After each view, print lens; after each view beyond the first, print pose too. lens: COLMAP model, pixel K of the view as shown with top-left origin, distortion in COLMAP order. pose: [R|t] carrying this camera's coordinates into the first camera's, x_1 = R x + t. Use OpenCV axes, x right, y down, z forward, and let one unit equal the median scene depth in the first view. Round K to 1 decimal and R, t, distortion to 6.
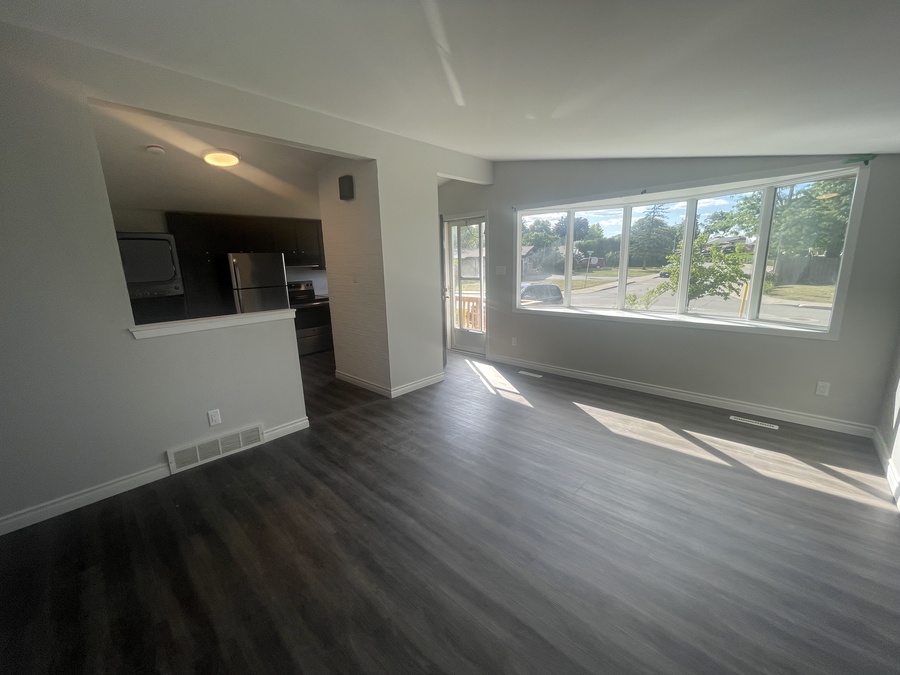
lens RADIAL K [[363.2, 0, 450.5], [0, 363.2, 337.8], [0, 0, 1]] dist [-0.000235, -0.000889]
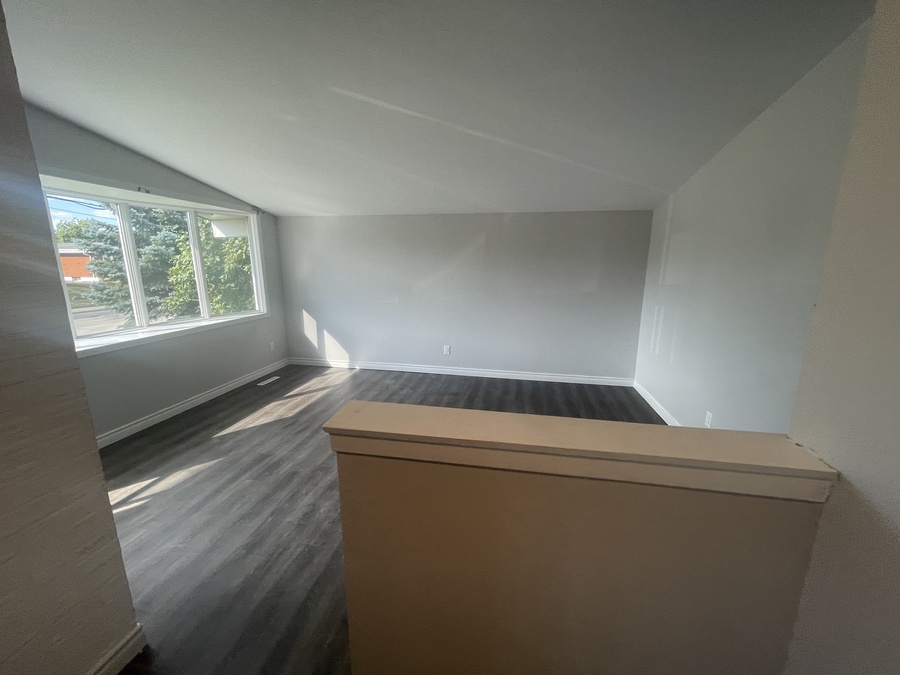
lens RADIAL K [[363.2, 0, 449.2], [0, 363.2, 338.4], [0, 0, 1]] dist [-0.000235, -0.000889]
pose [[-0.536796, -0.146336, 0.830925, -0.744666], [0.188114, 0.939295, 0.286947, -0.209985], [-0.822474, 0.310341, -0.476682, 1.080885]]
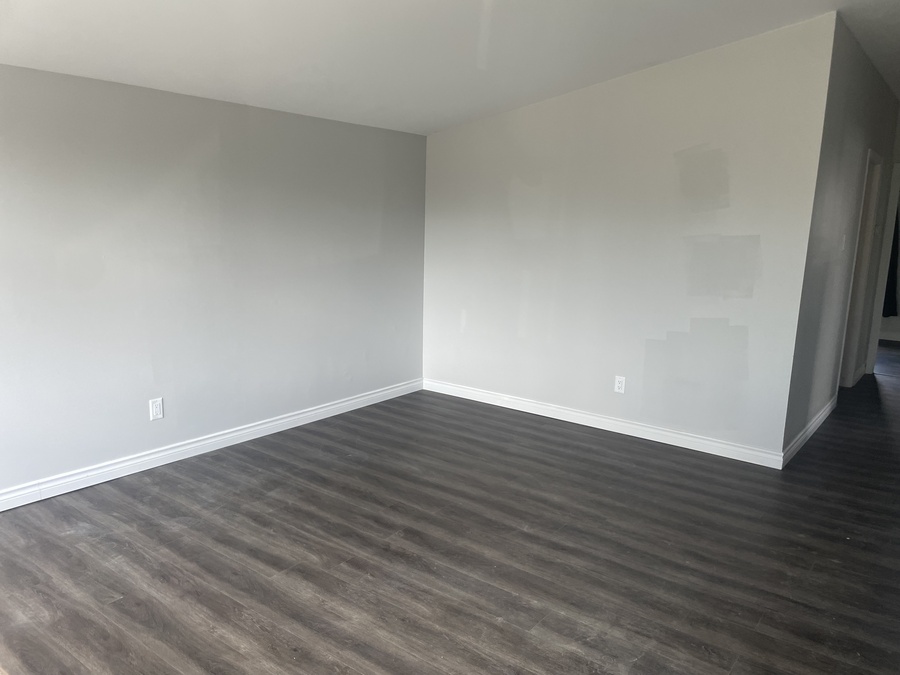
lens RADIAL K [[682.4, 0, 452.6], [0, 682.4, 334.5], [0, 0, 1]] dist [0.070706, -0.077608]
pose [[-0.994196, 0.025558, -0.104506, 0.140939], [-0.016379, 0.924094, 0.381813, -0.331072], [0.106332, 0.381309, -0.918312, 1.520486]]
